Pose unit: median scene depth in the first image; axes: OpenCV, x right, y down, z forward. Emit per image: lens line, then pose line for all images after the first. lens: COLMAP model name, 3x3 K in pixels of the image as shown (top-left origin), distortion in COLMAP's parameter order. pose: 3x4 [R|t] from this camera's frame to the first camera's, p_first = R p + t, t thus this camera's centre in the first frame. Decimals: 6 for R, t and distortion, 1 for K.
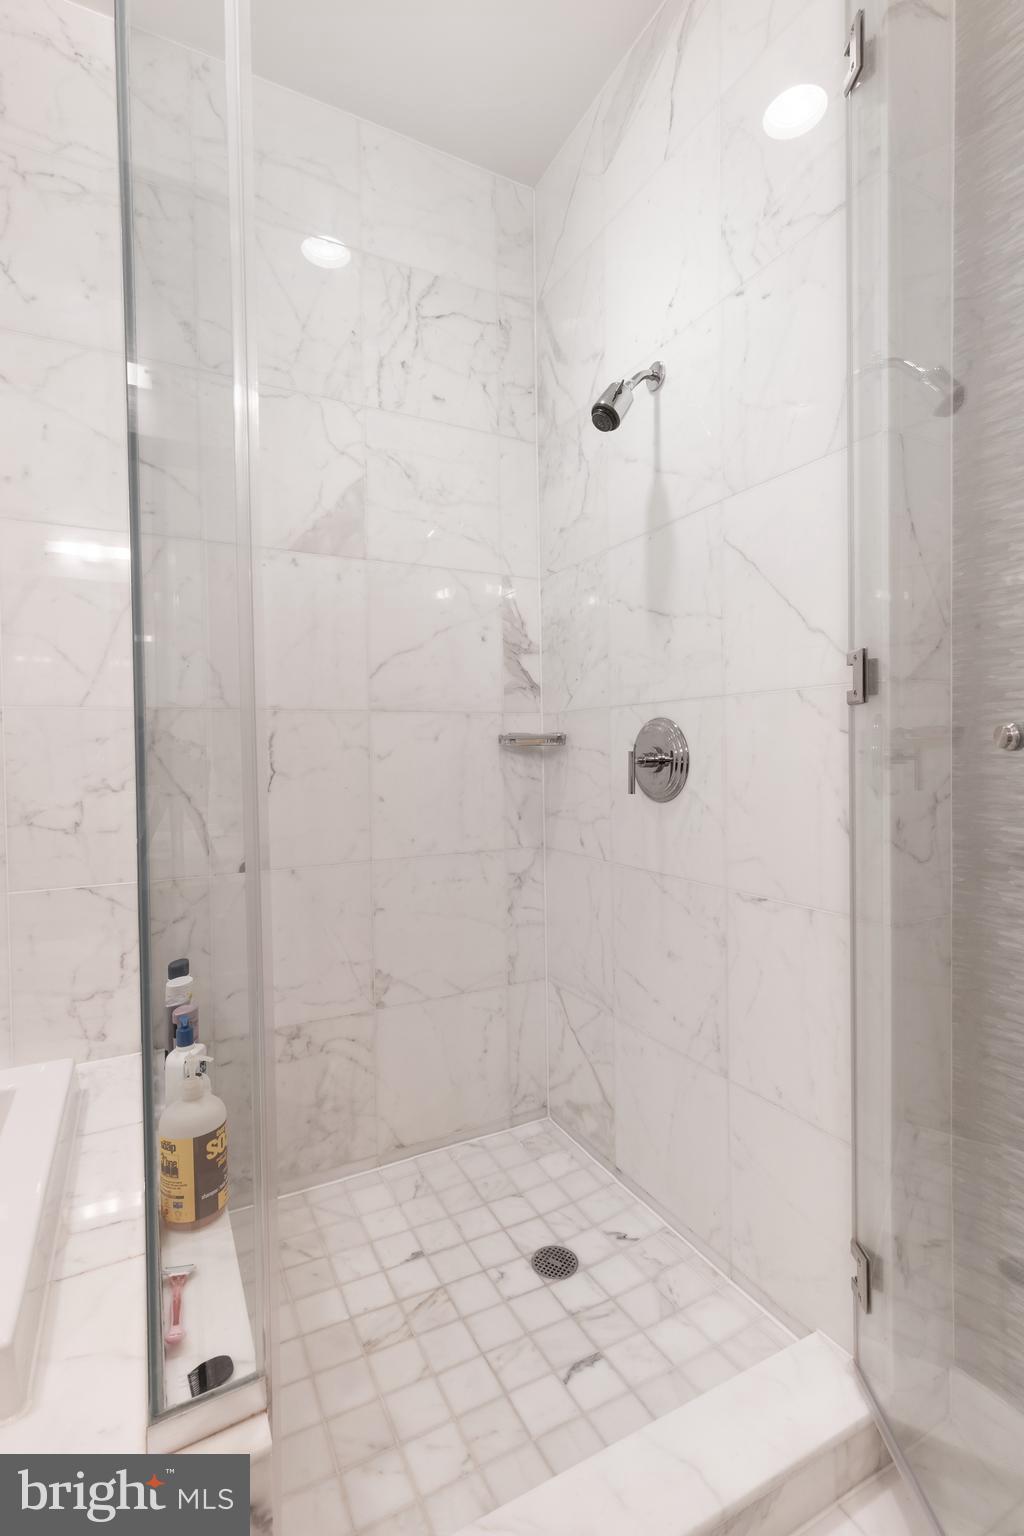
lens RADIAL K [[693.5, 0, 504.1], [0, 693.5, 761.3], [0, 0, 1]] dist [0.009543, -0.002460]
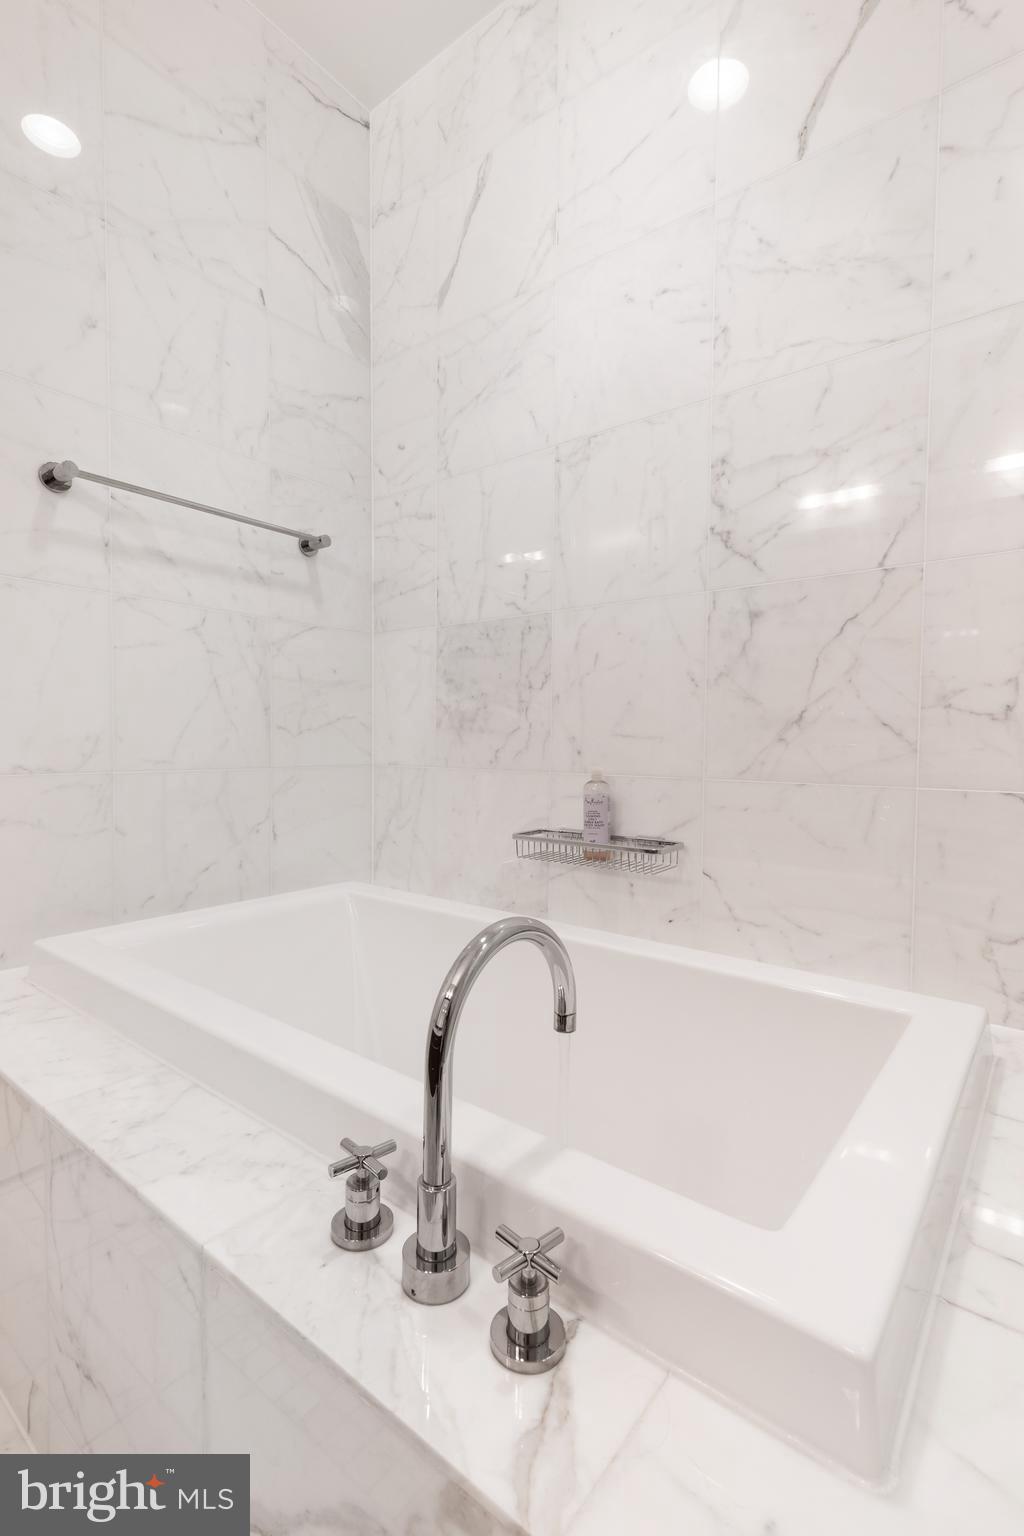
lens RADIAL K [[693.5, 0, 507.2], [0, 693.5, 771.7], [0, 0, 1]] dist [0.009543, -0.002460]
pose [[0.392650, 0.061643, -0.917620, -0.139118], [-0.022409, 0.998096, 0.057460, 0.131125], [0.919415, -0.001999, 0.393284, 0.217246]]
